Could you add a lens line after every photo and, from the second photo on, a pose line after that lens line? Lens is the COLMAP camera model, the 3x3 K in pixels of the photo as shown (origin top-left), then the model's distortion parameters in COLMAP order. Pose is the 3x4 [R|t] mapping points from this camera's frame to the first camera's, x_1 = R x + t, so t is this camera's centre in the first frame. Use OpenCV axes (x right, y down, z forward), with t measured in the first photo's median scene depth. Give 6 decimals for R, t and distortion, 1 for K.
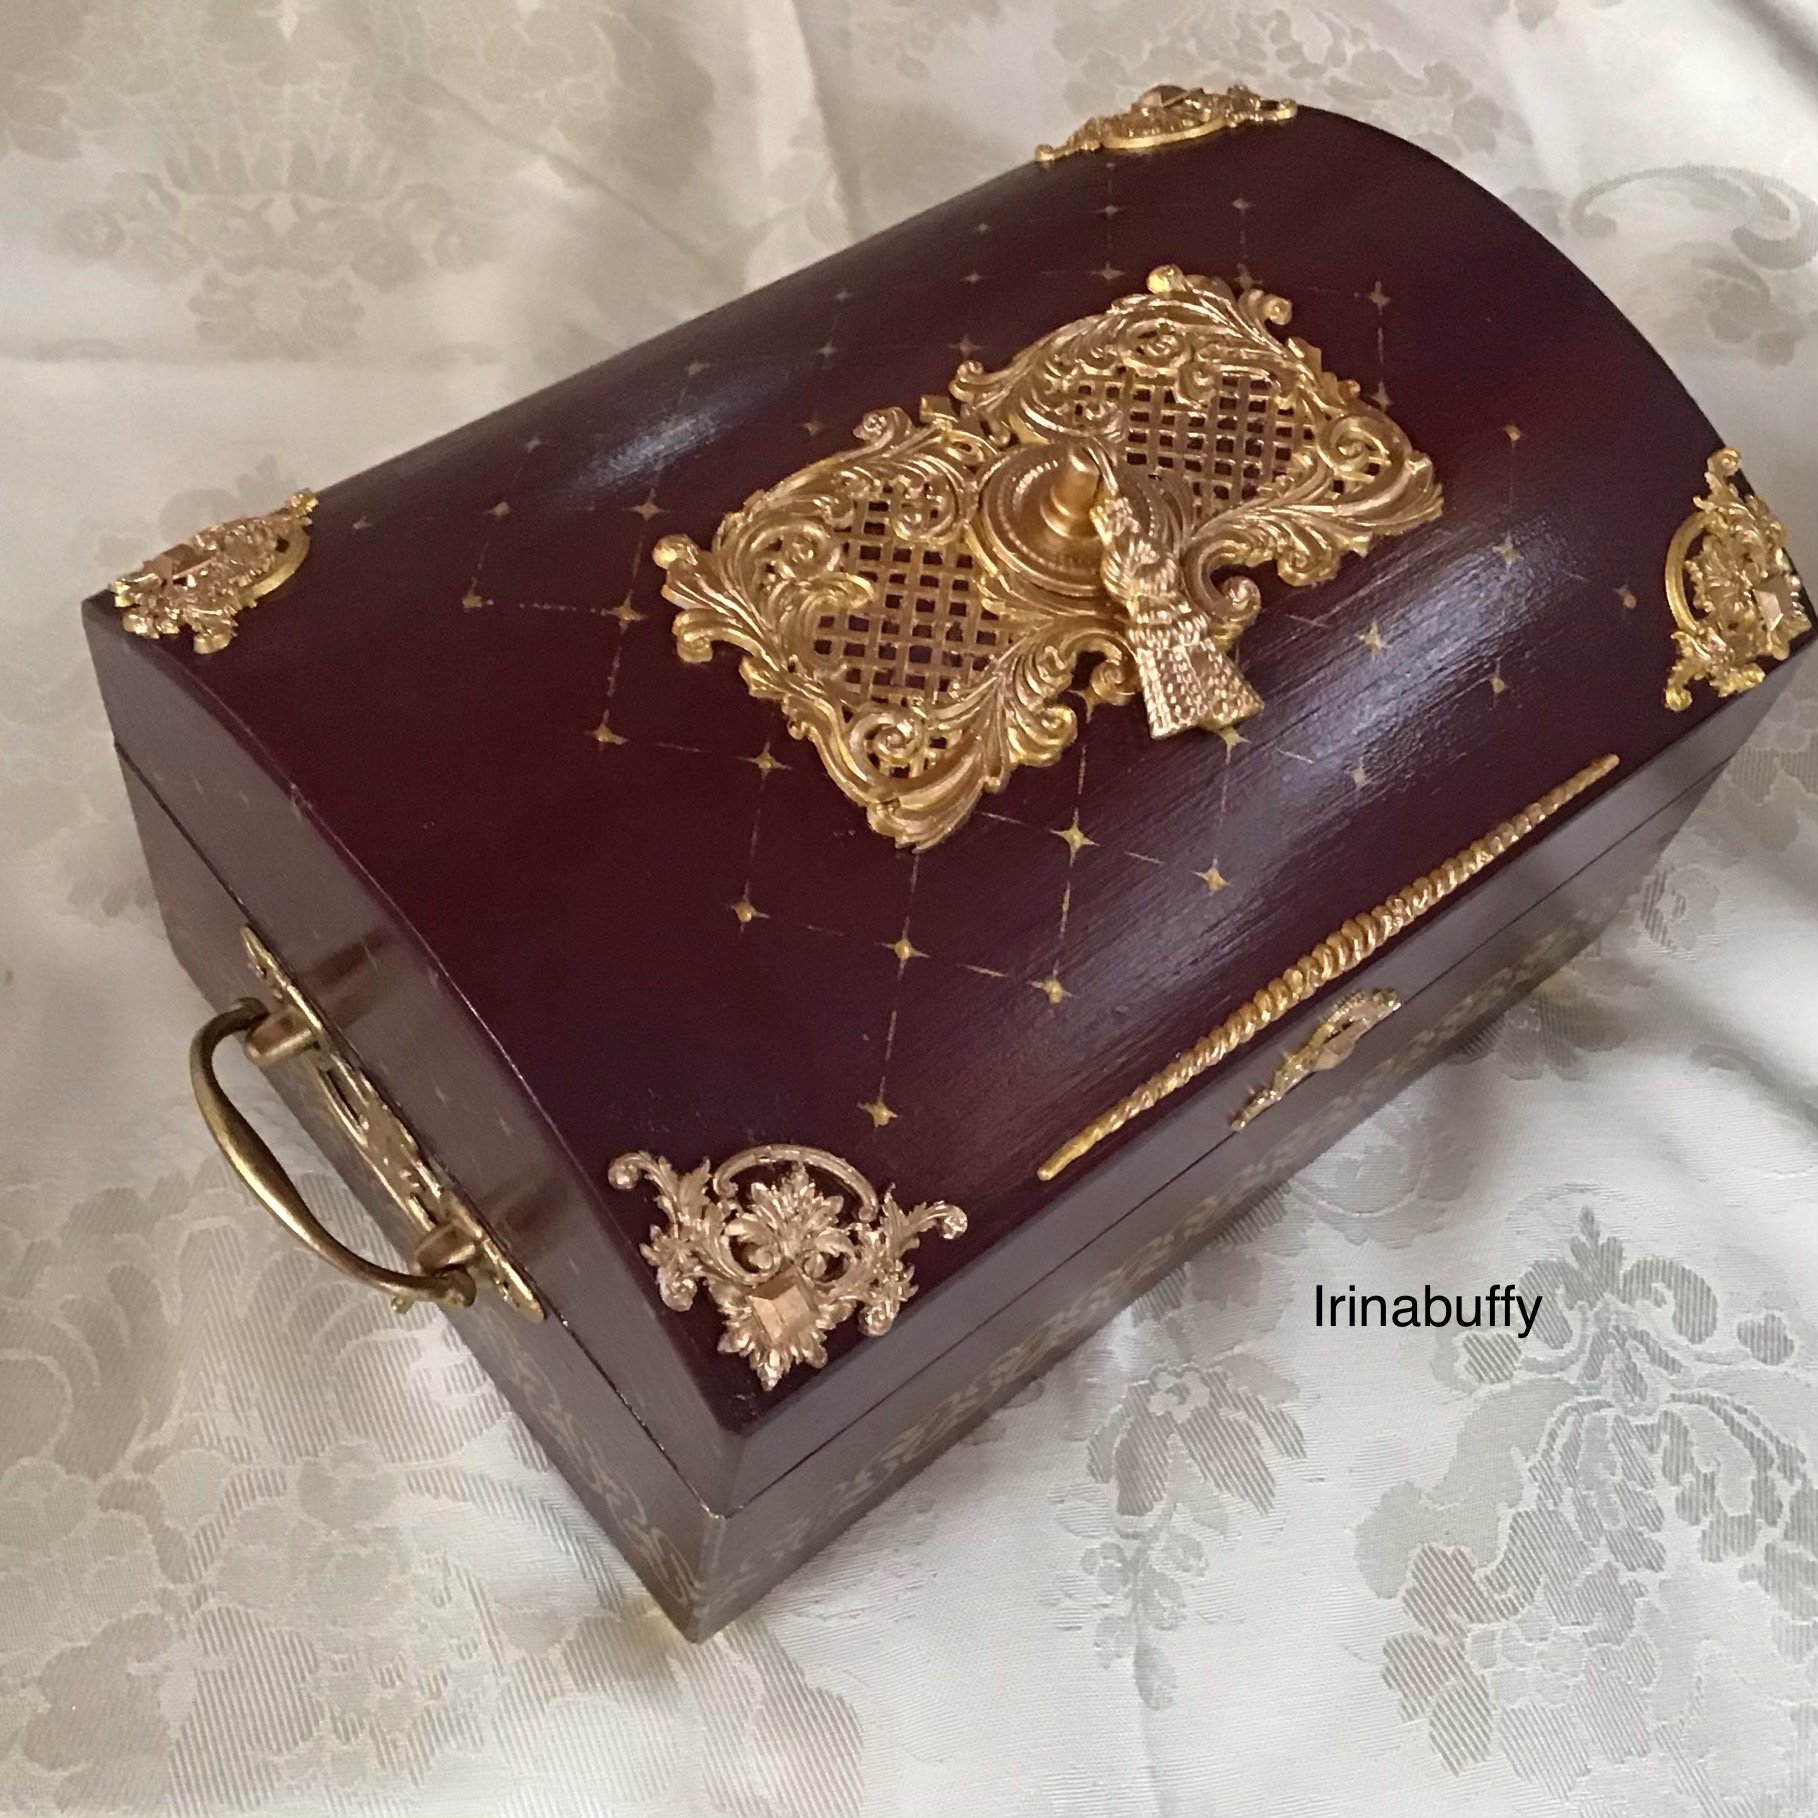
lens RADIAL K [[2200.9, 0, 898.0], [0, 2200.9, 897.6], [0, 0, 1]] dist [0.152943, -0.341633]
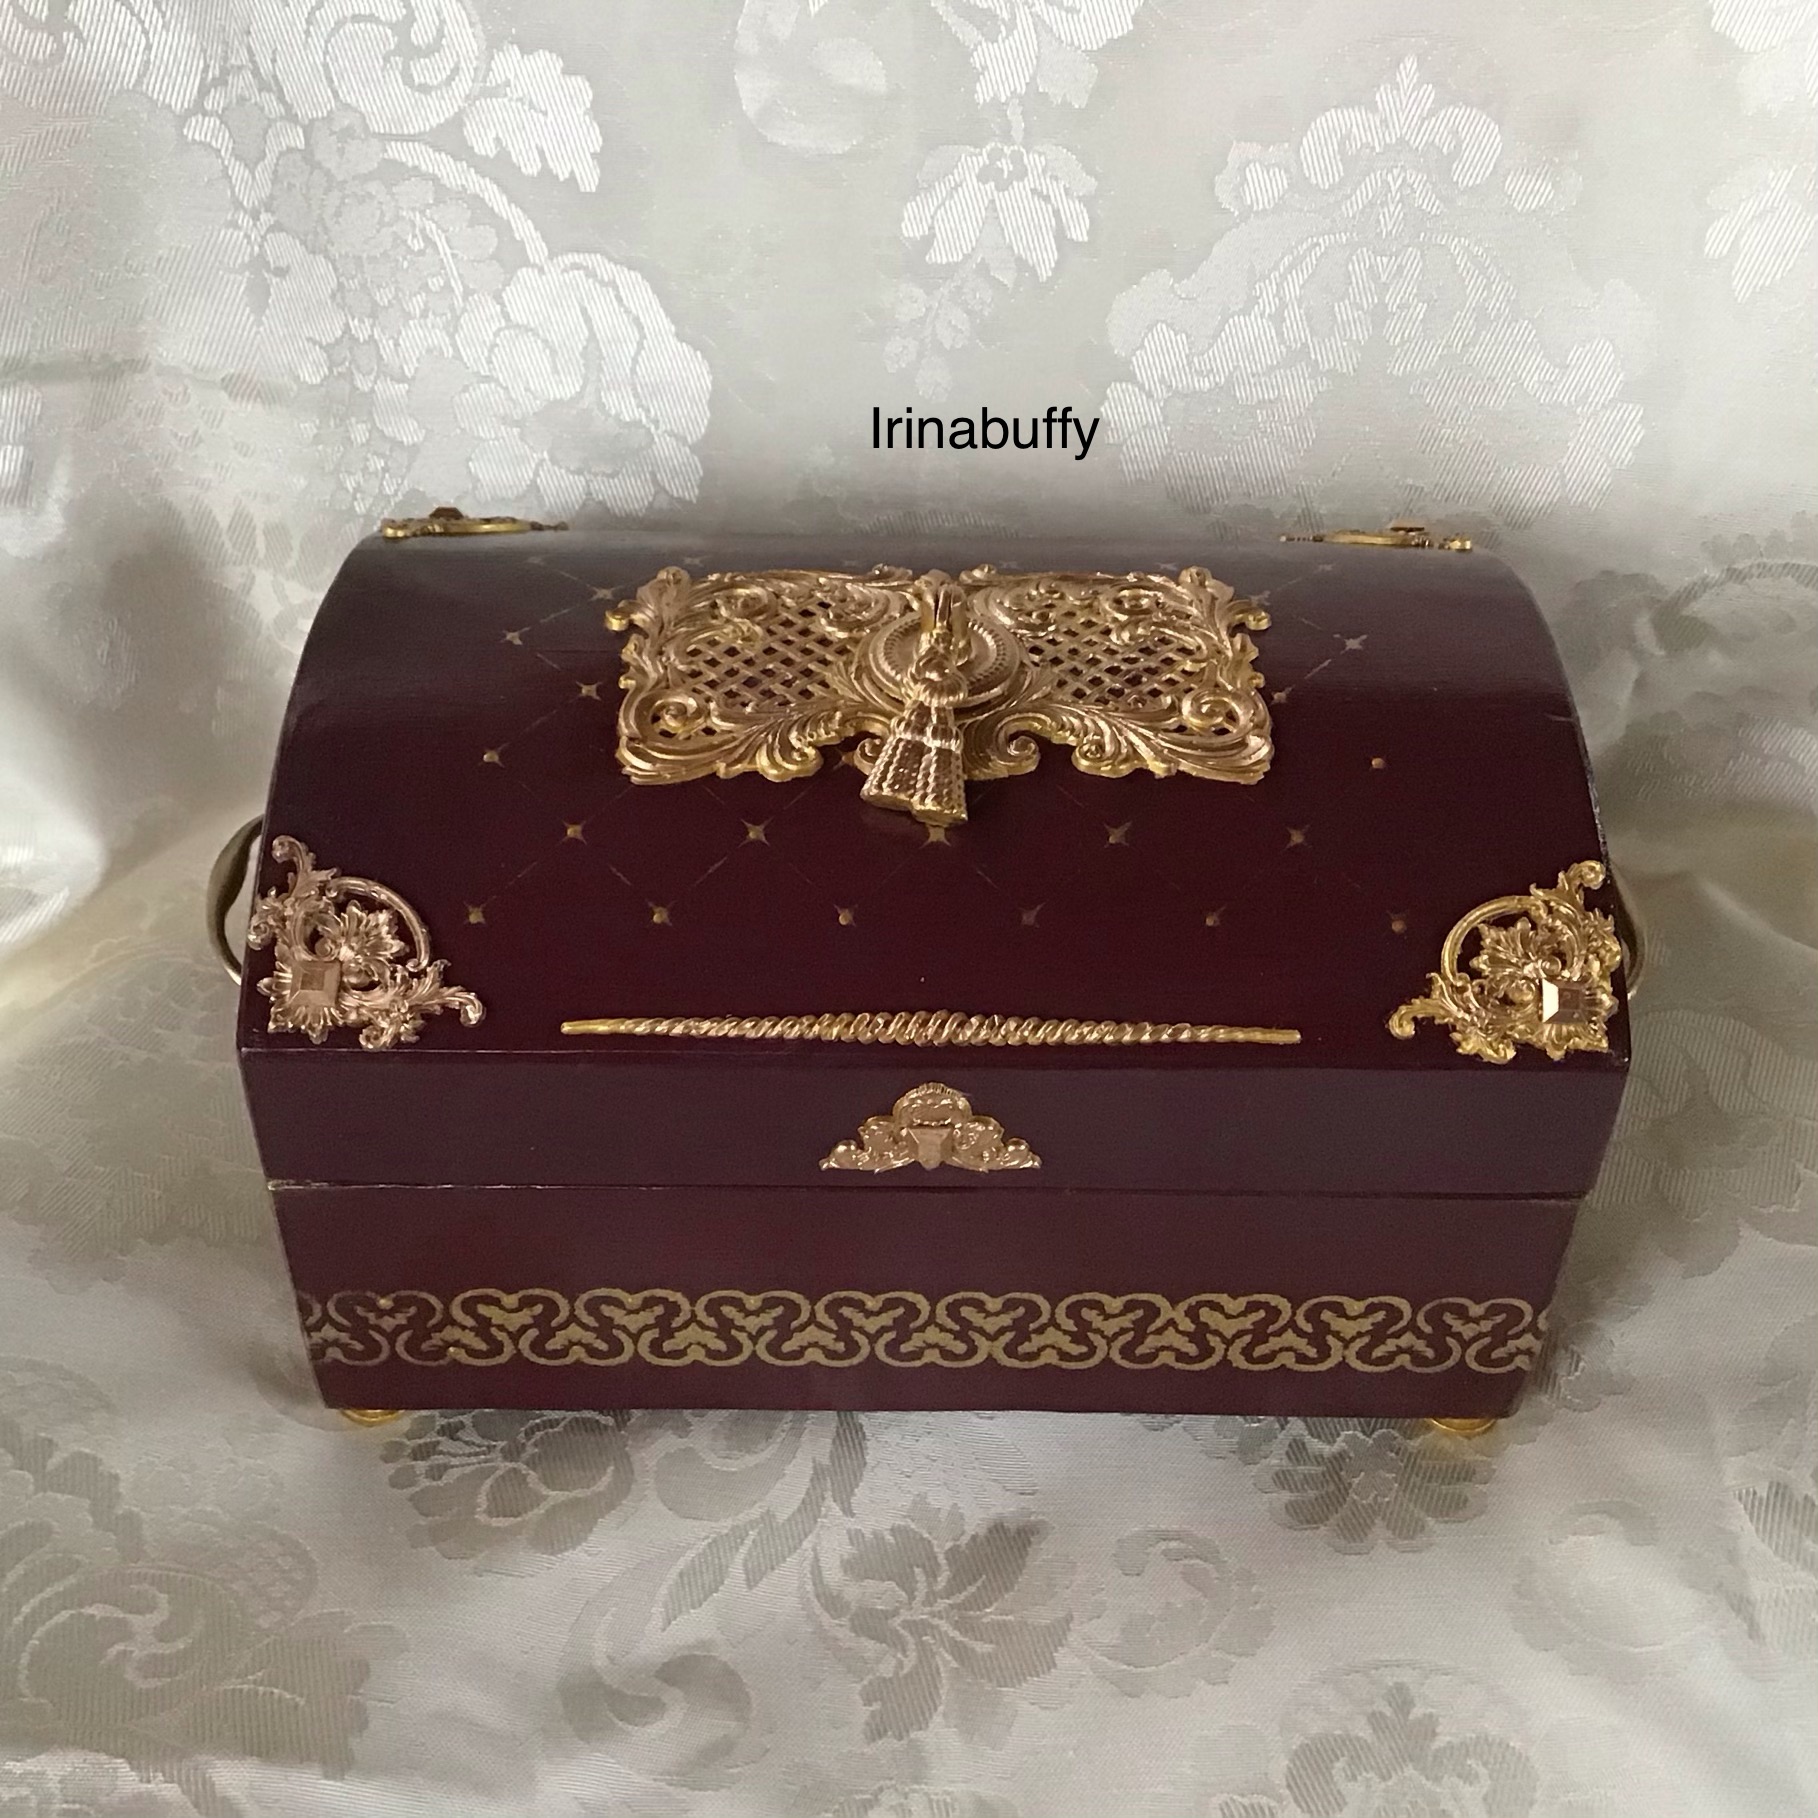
lens RADIAL K [[2200.9, 0, 898.0], [0, 2200.9, 897.6], [0, 0, 1]] dist [0.152943, -0.341633]
pose [[0.763024, 0.329420, -0.556126, 0.822650], [-0.492251, 0.853758, -0.169664, 0.171159], [0.418906, 0.403212, 0.813595, 0.041233]]
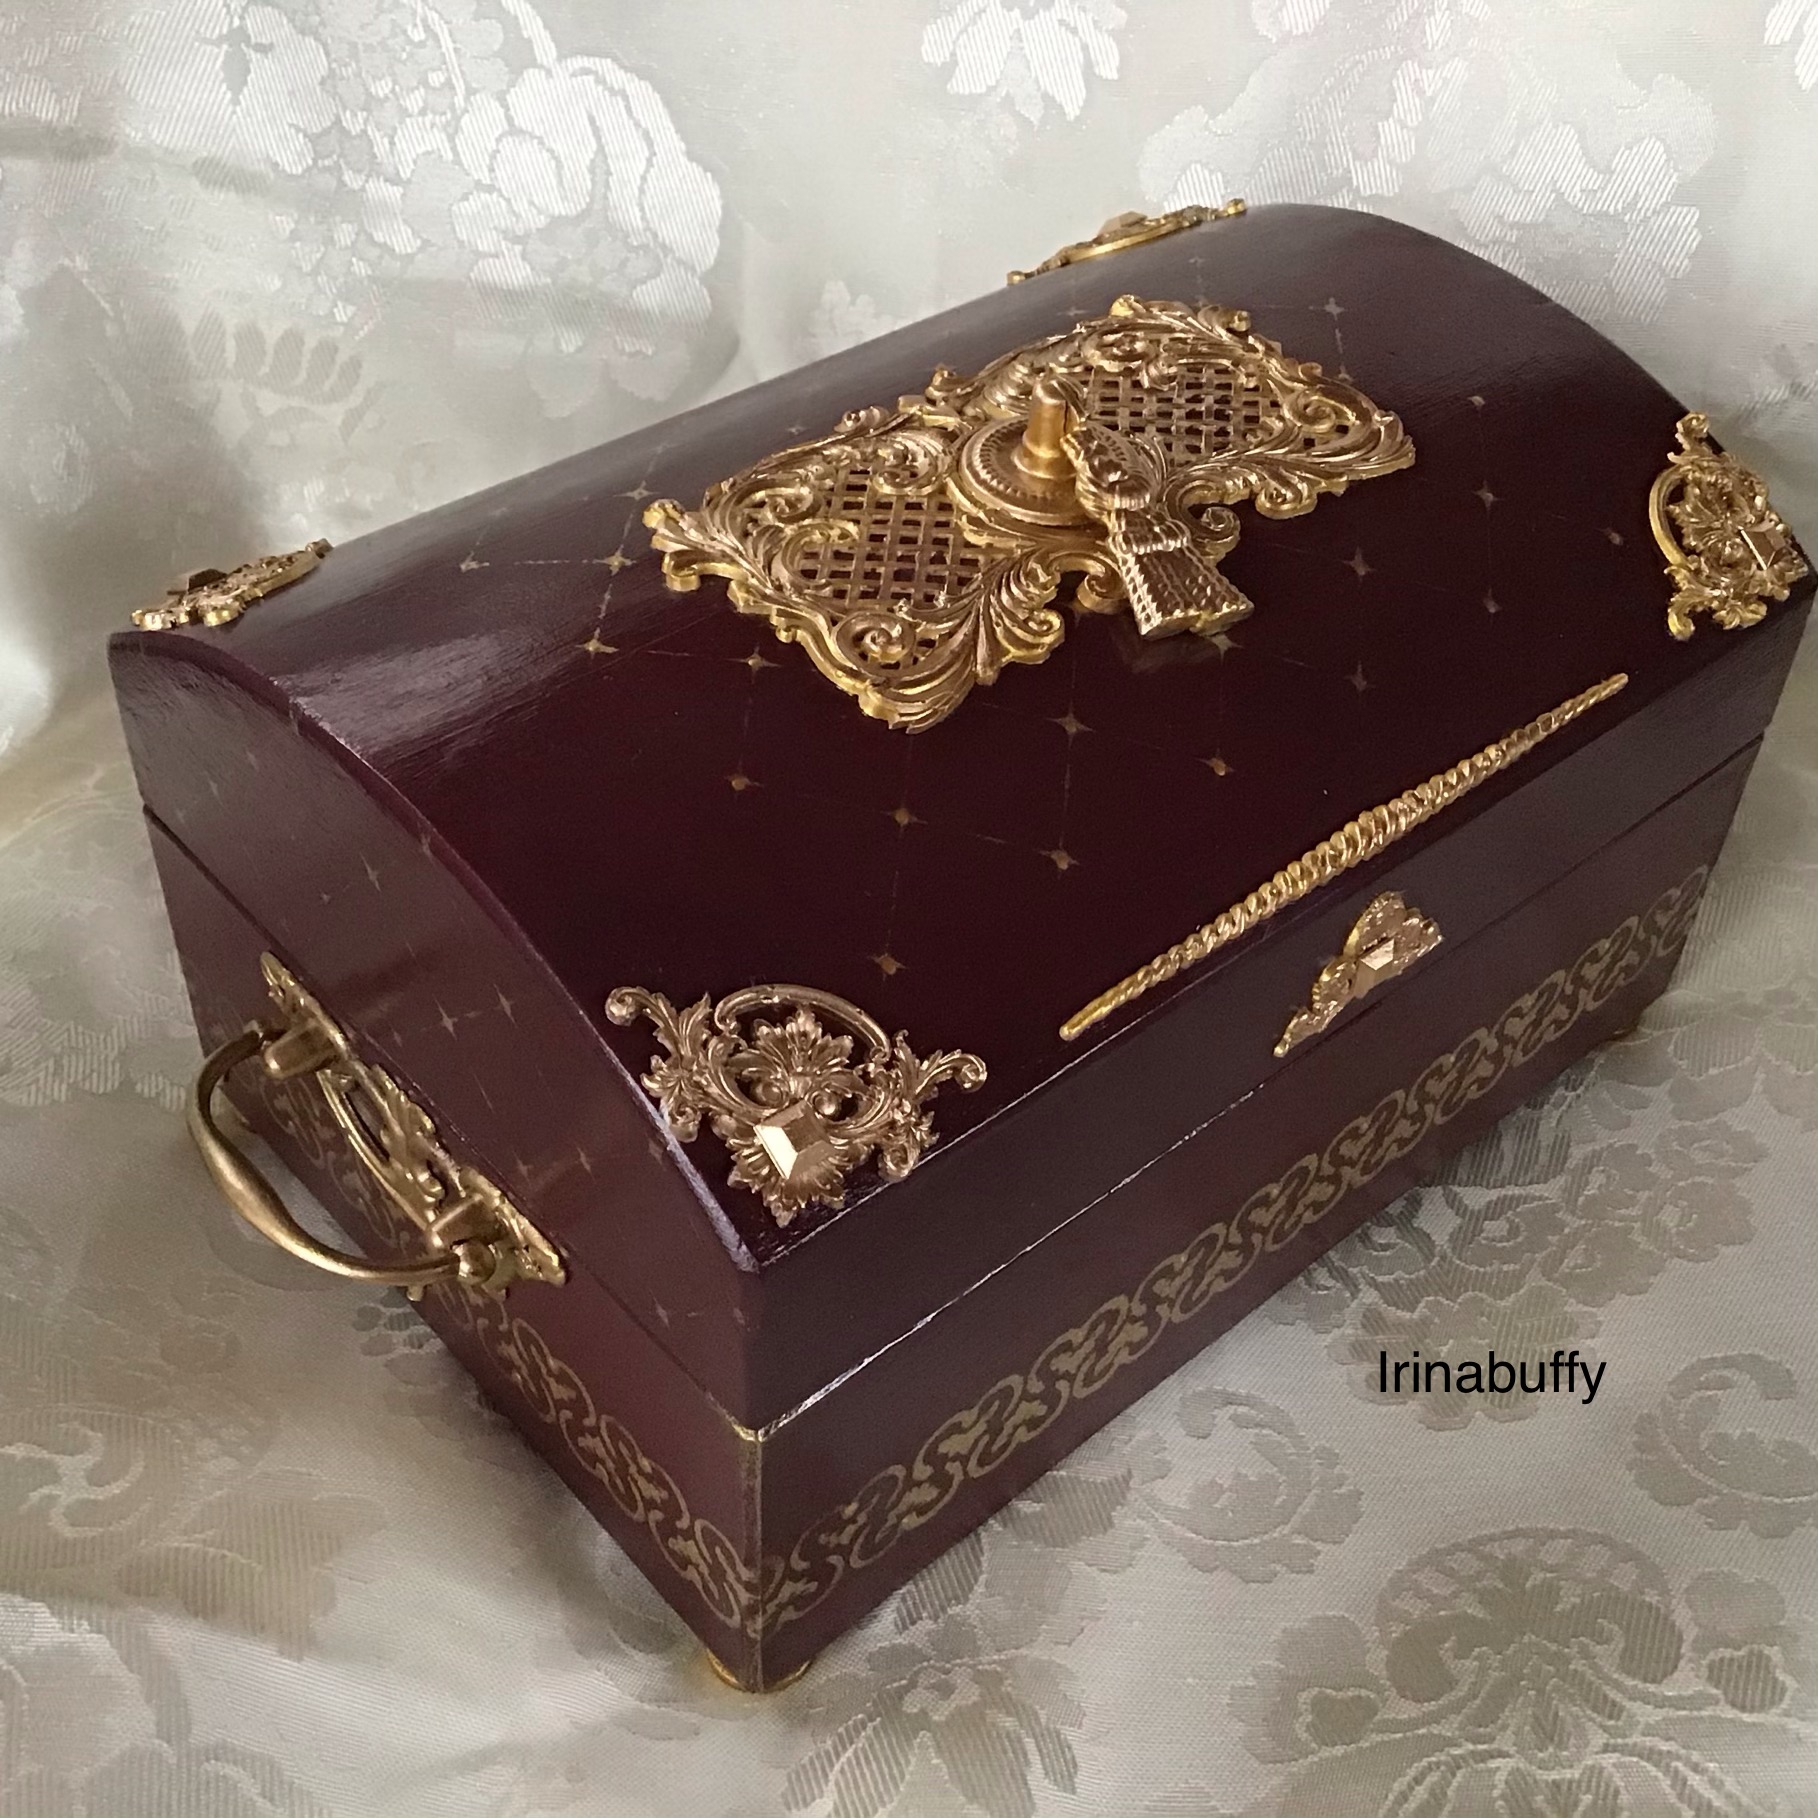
lens RADIAL K [[2200.9, 0, 898.0], [0, 2200.9, 897.6], [0, 0, 1]] dist [0.152943, -0.341633]
pose [[0.995515, -0.085370, -0.040761, 0.035589], [0.072326, 0.964563, -0.253746, 0.289660], [0.060979, 0.249660, 0.966412, 0.050074]]
